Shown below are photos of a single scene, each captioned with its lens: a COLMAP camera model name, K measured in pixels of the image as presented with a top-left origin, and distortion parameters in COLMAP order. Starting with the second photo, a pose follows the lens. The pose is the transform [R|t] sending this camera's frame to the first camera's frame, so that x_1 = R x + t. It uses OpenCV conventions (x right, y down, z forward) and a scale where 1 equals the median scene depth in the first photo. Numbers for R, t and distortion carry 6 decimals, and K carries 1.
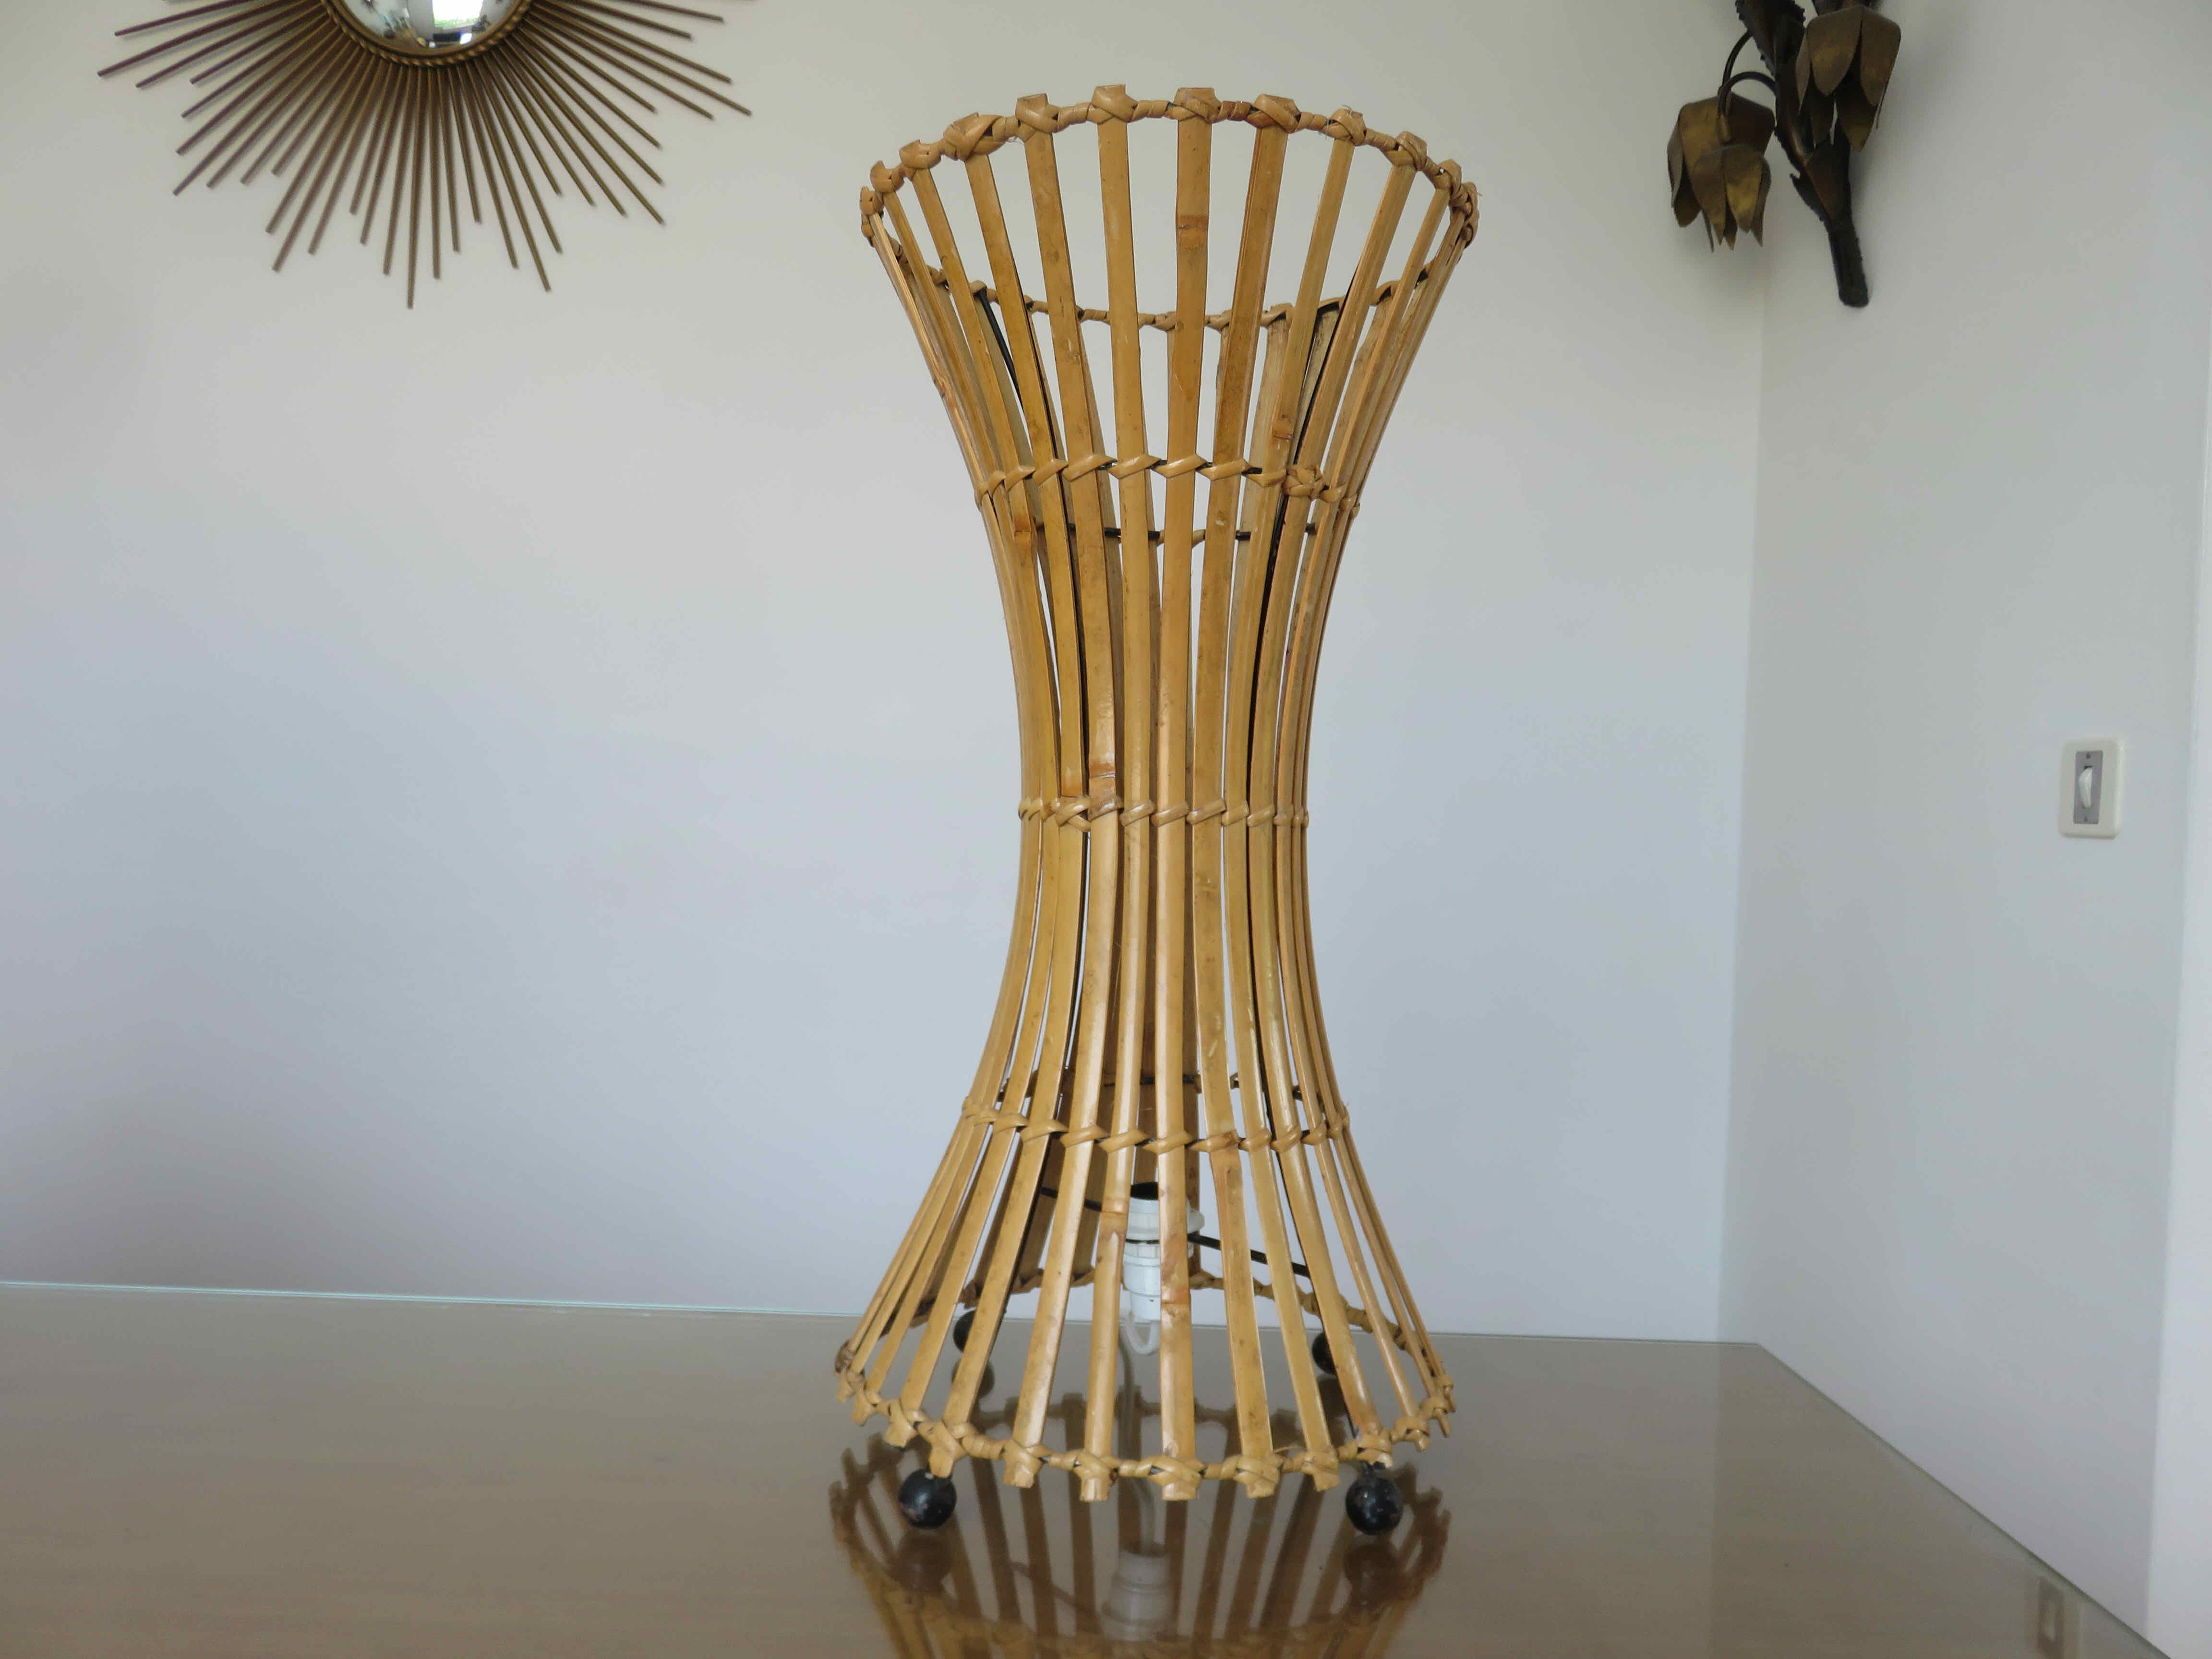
lens RADIAL K [[1654.0, 0, 1109.6], [0, 1654.0, 831.3], [0, 0, 1]] dist [-0.009183, 0.002030]
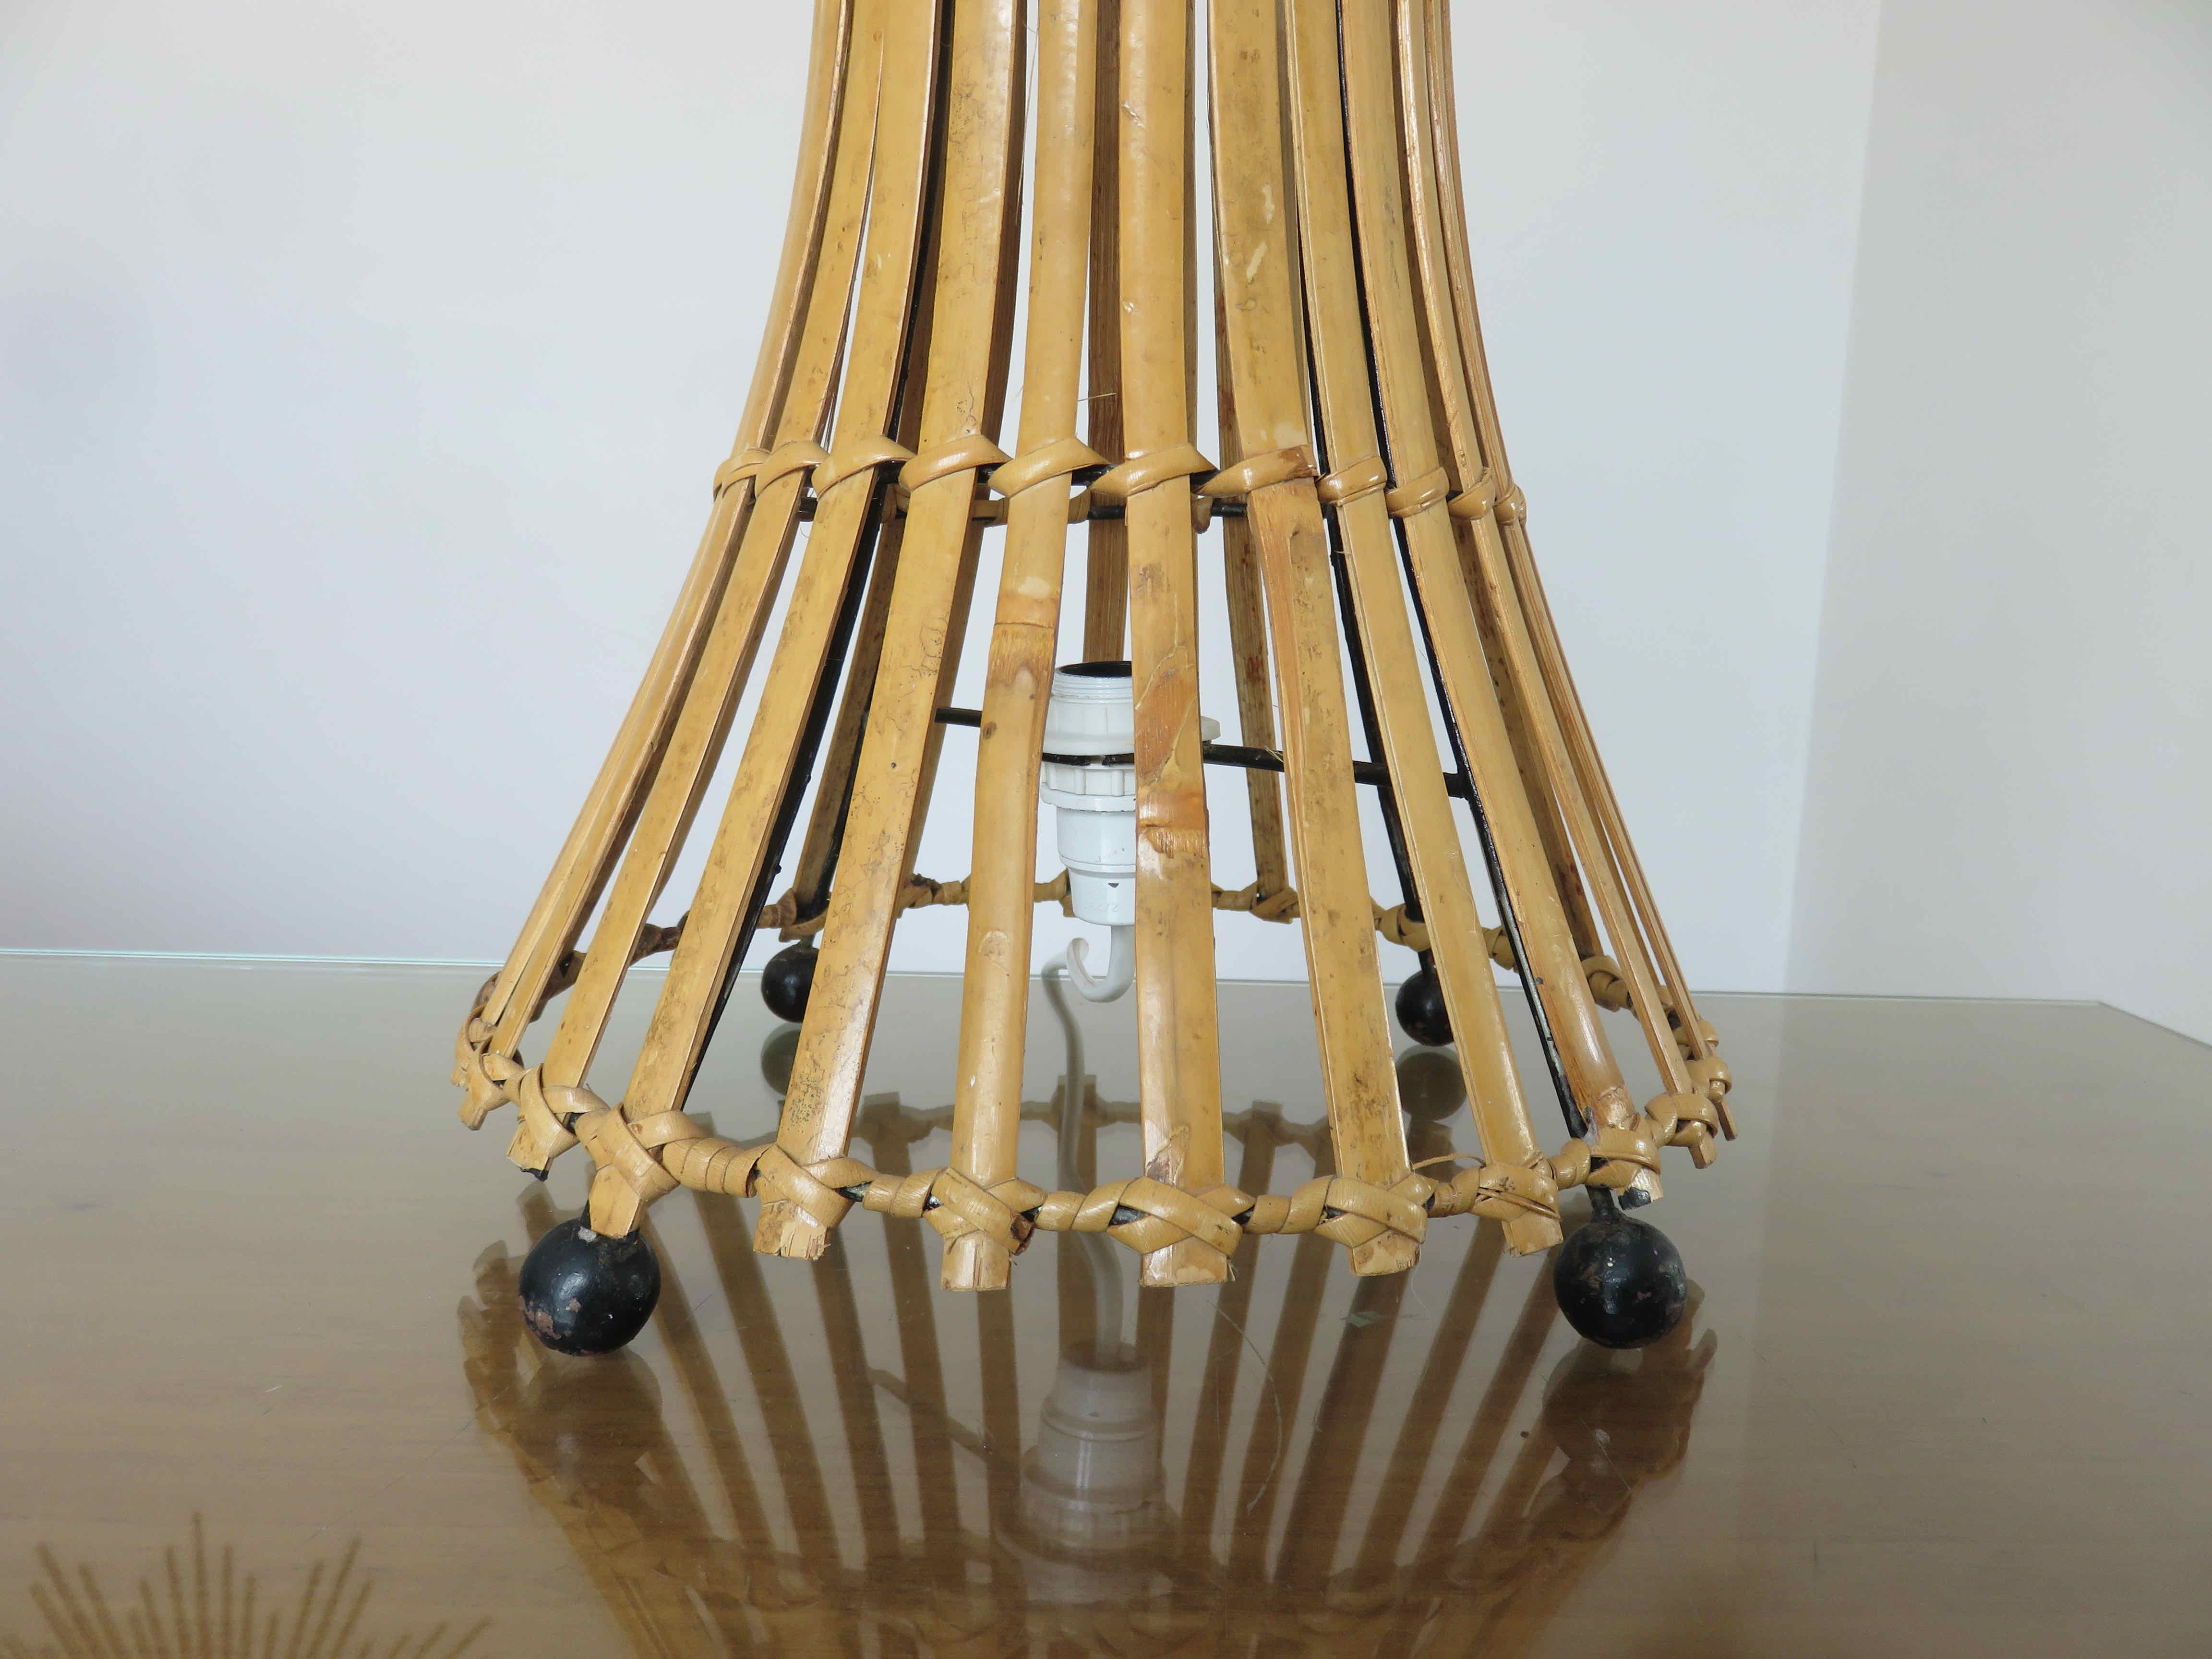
lens RADIAL K [[1653.0, 0, 1099.4], [0, 1653.0, 831.5], [0, 0, 1]] dist [-0.010102, 0.001565]
pose [[0.999795, -0.009428, 0.017896, 0.013393], [0.006863, 0.990366, 0.138302, 0.215653], [-0.019028, -0.138151, 0.990228, 0.554848]]
